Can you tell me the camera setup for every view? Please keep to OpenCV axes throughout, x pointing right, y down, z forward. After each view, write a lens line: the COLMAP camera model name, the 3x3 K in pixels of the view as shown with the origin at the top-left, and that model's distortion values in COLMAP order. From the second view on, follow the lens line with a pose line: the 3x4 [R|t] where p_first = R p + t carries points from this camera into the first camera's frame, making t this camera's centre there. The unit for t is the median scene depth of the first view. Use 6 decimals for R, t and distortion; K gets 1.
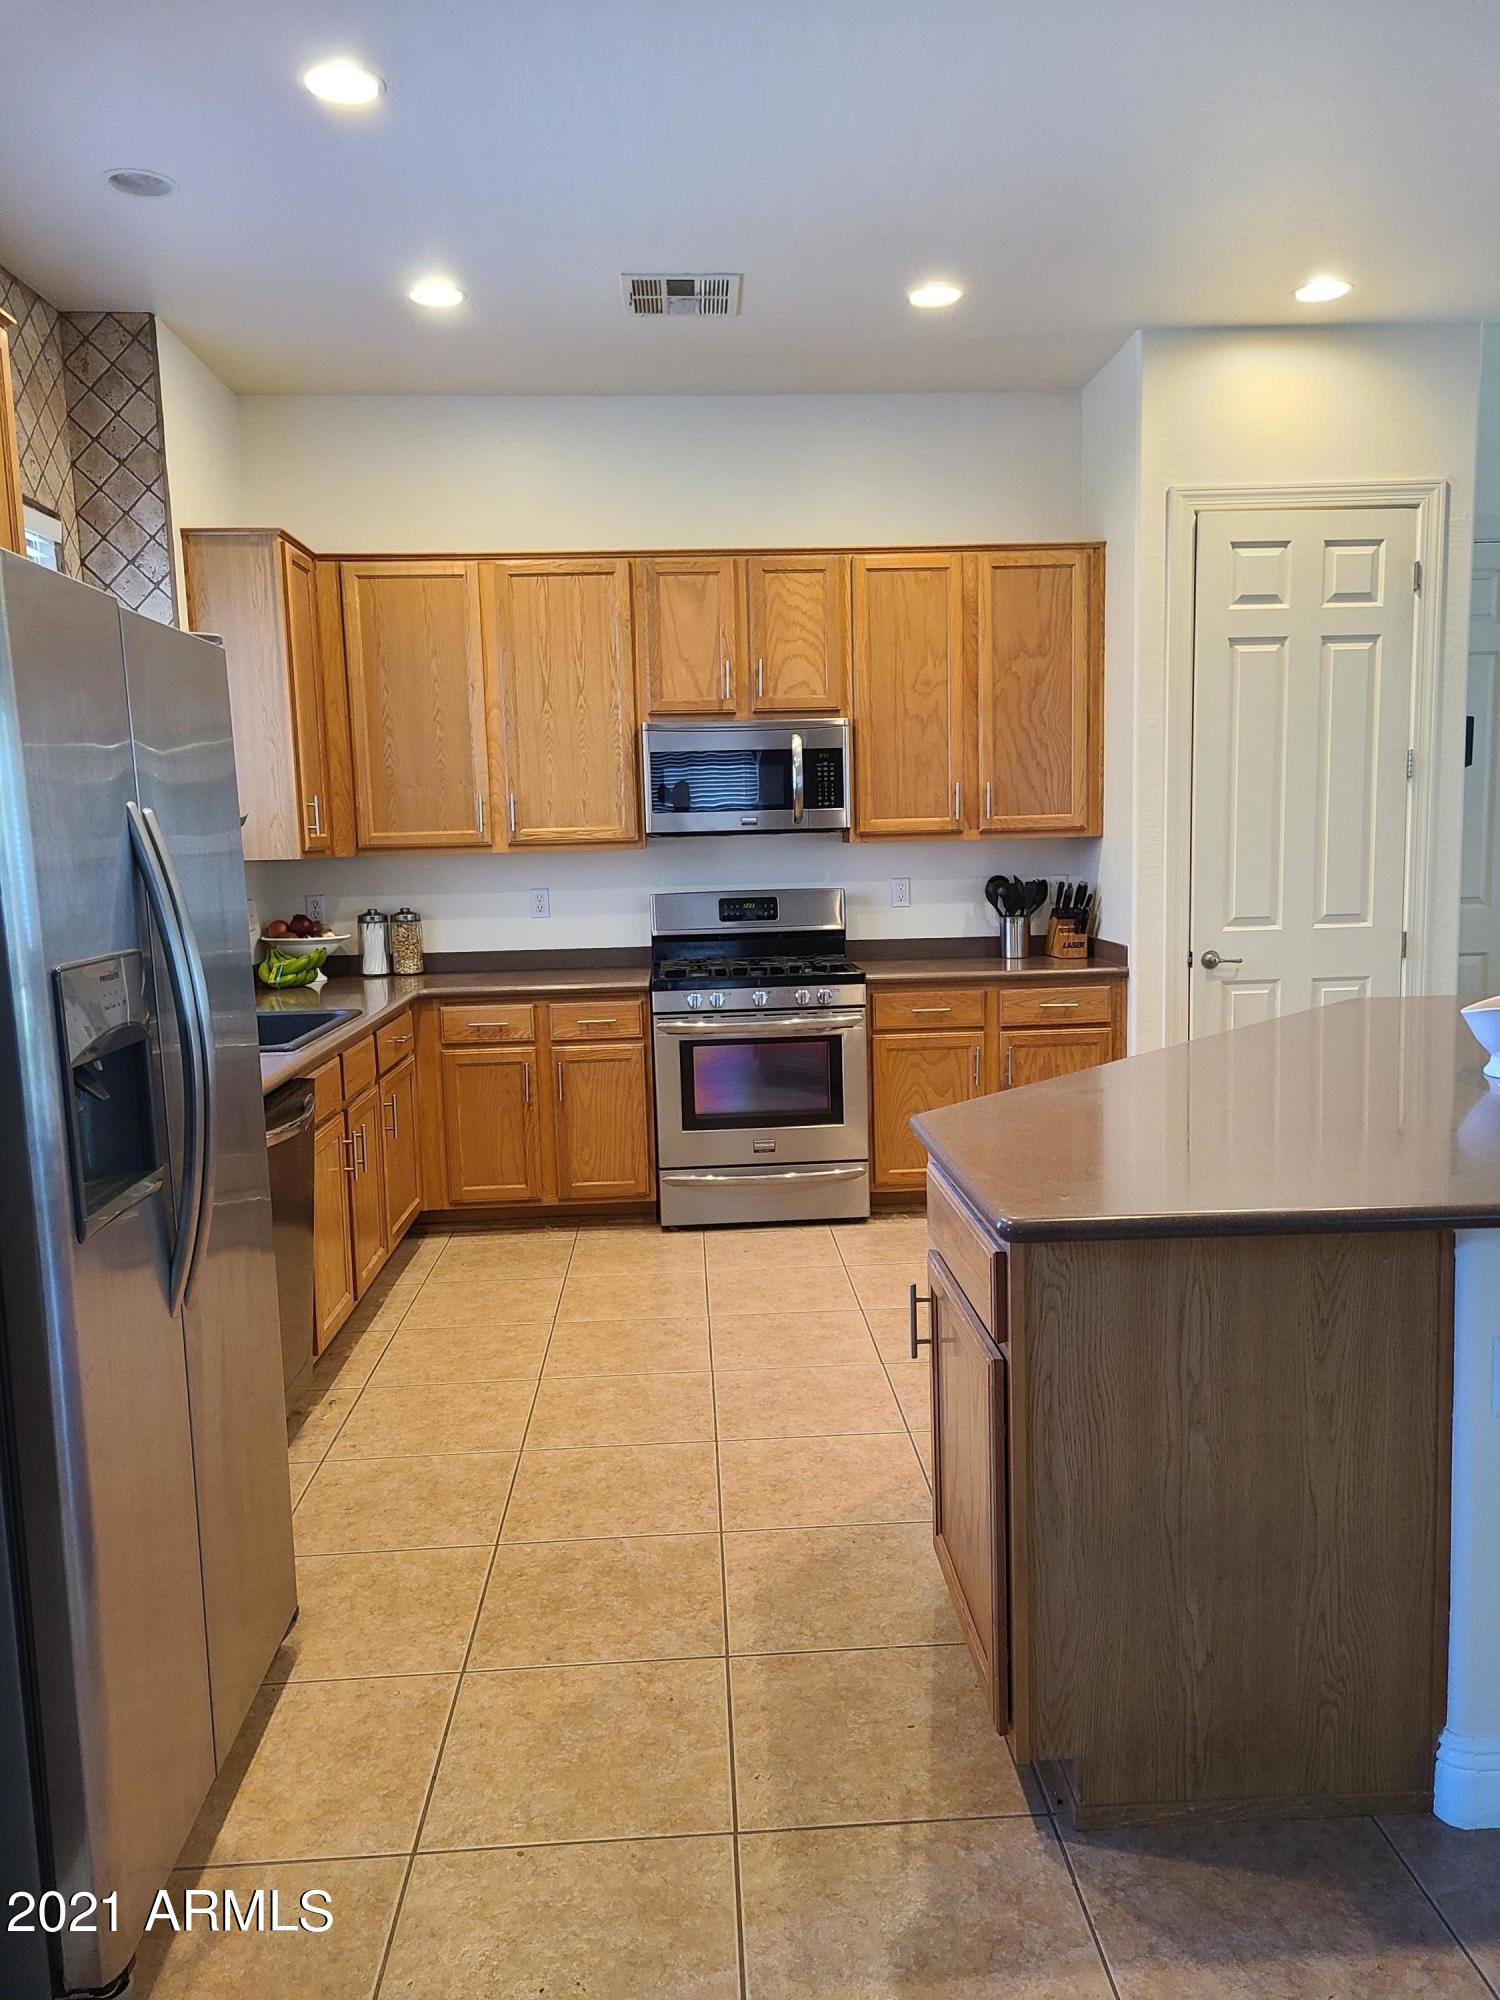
lens RADIAL K [[1477.8, 0, 760.0], [0, 1477.8, 1016.7], [0, 0, 1]] dist [0.039070, -0.004181]
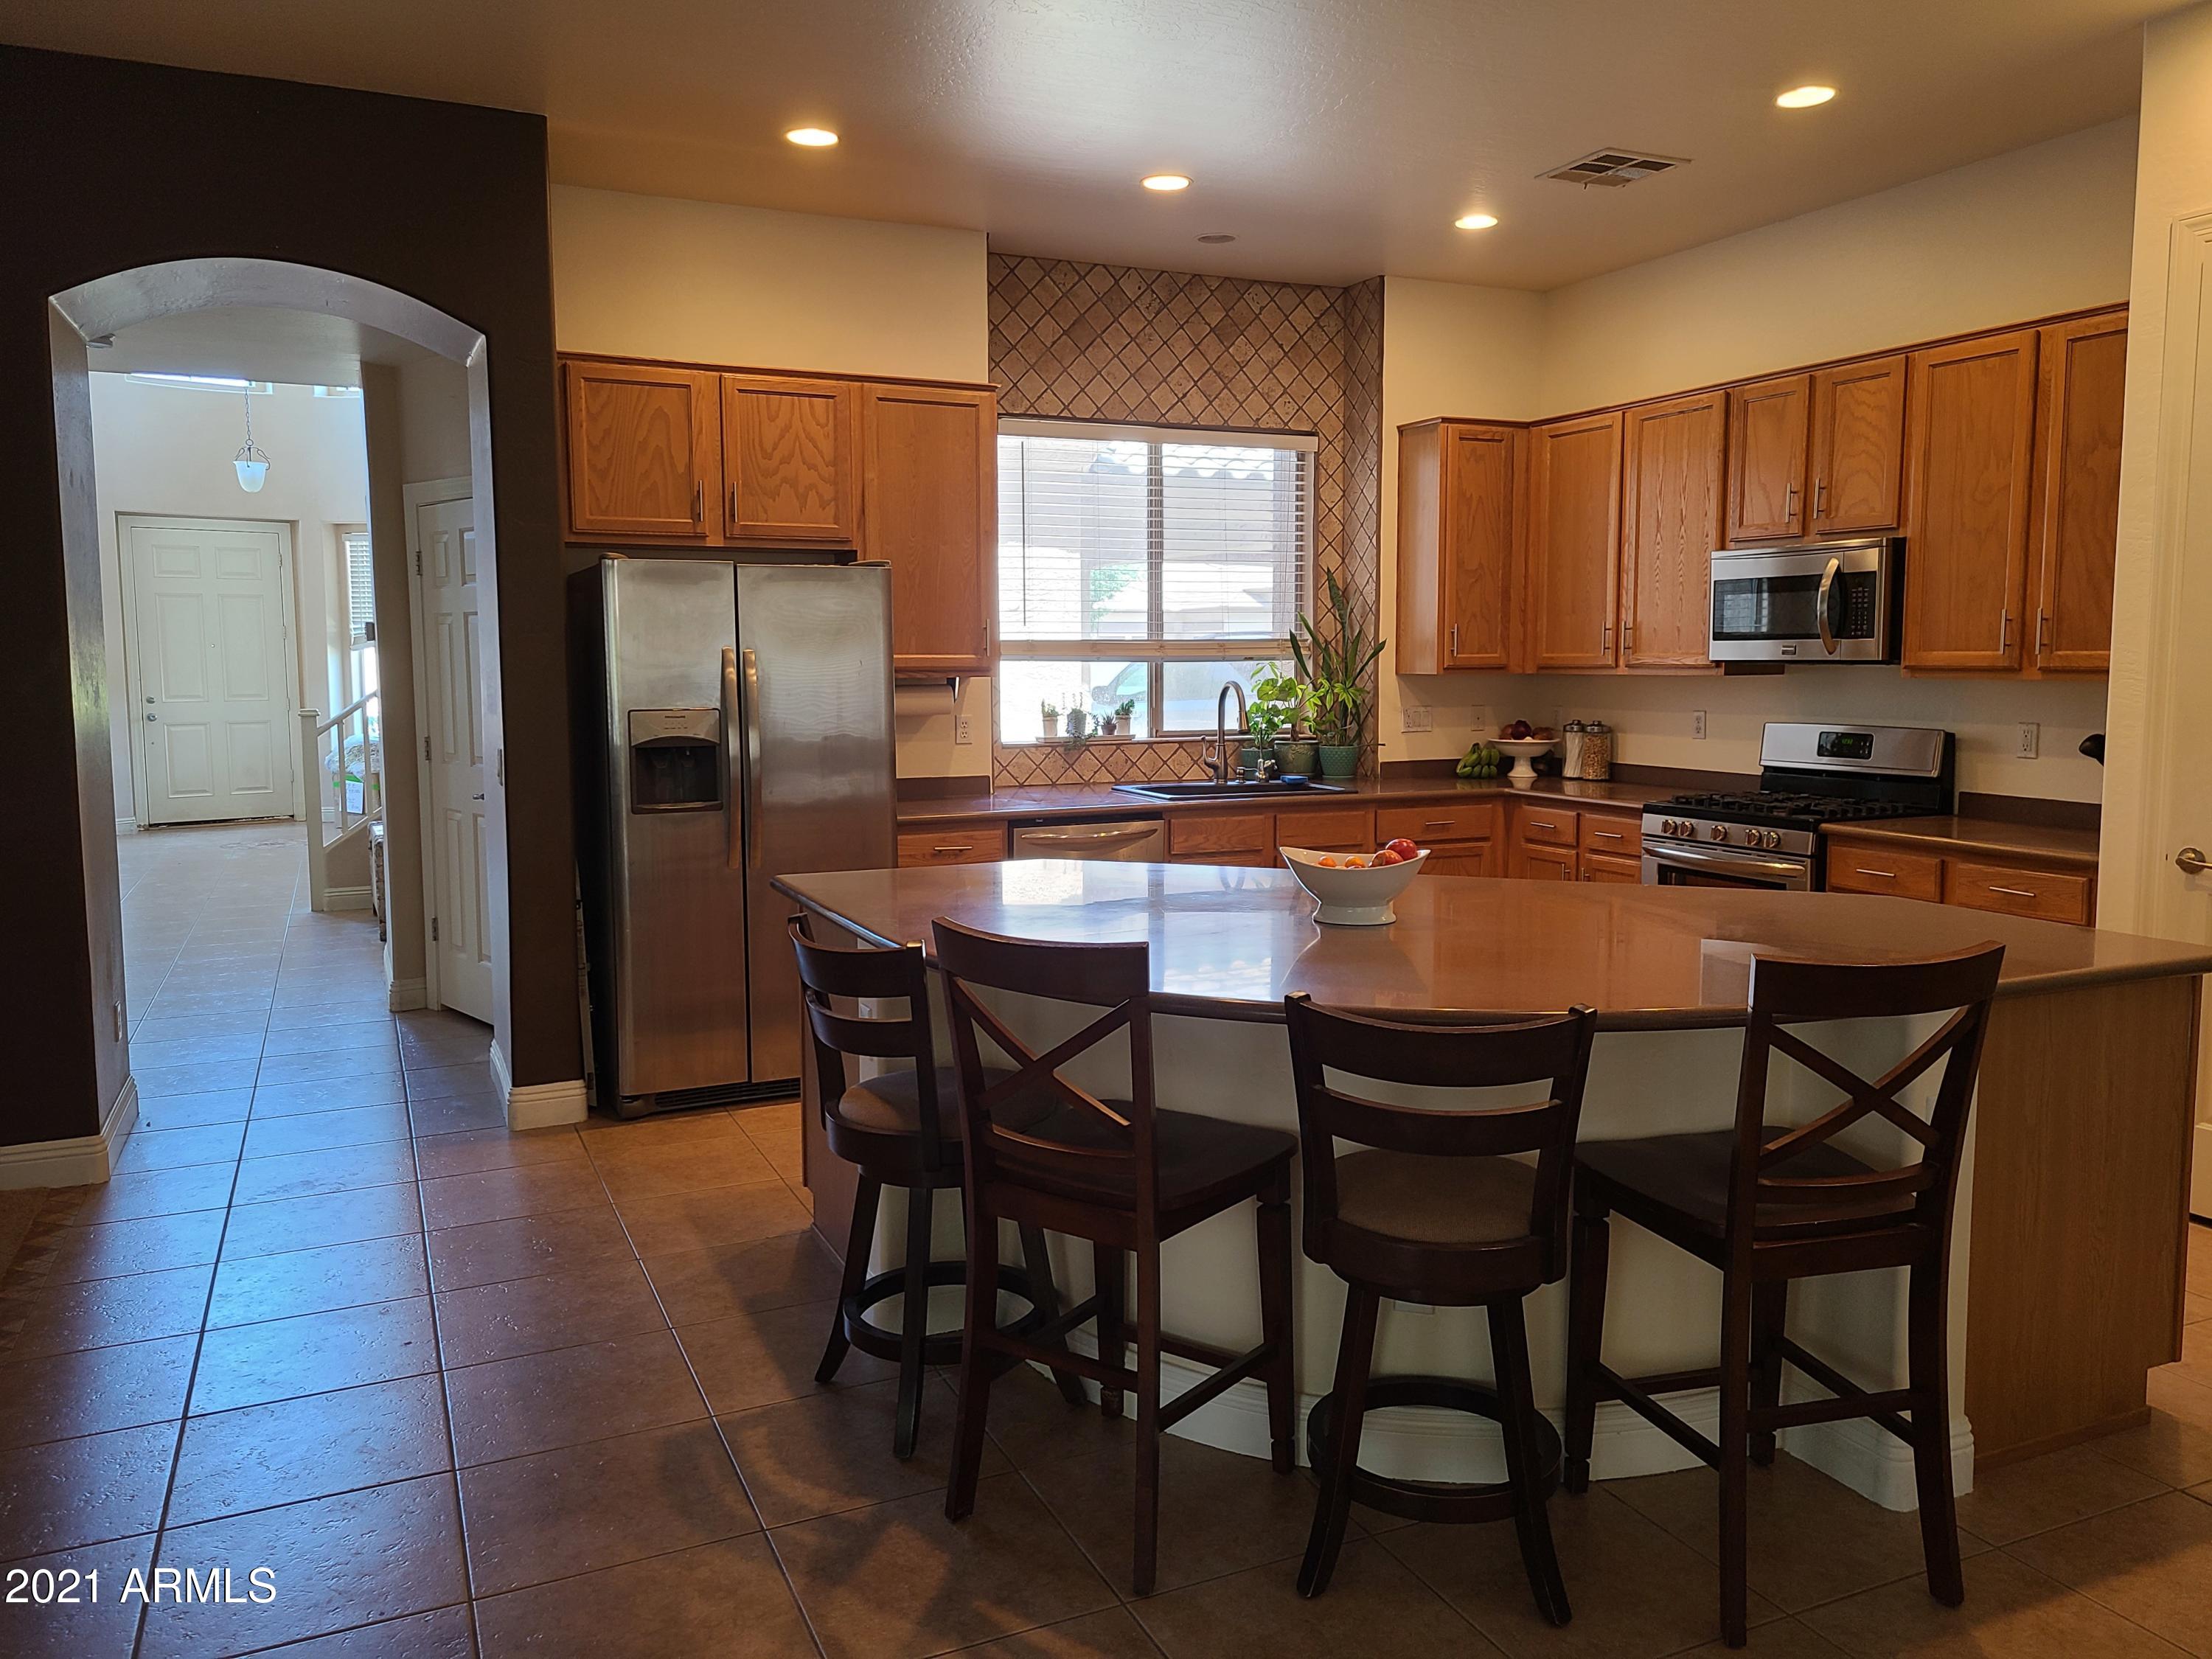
lens RADIAL K [[1634.5, 0, 1108.4], [0, 1634.5, 817.8], [0, 0, 1]] dist [0.039070, -0.004181]
pose [[0.355307, 0.119641, -0.927062, 0.833030], [-0.129364, 0.988525, 0.077993, -0.052202], [0.925755, 0.092217, 0.366707, 0.220618]]
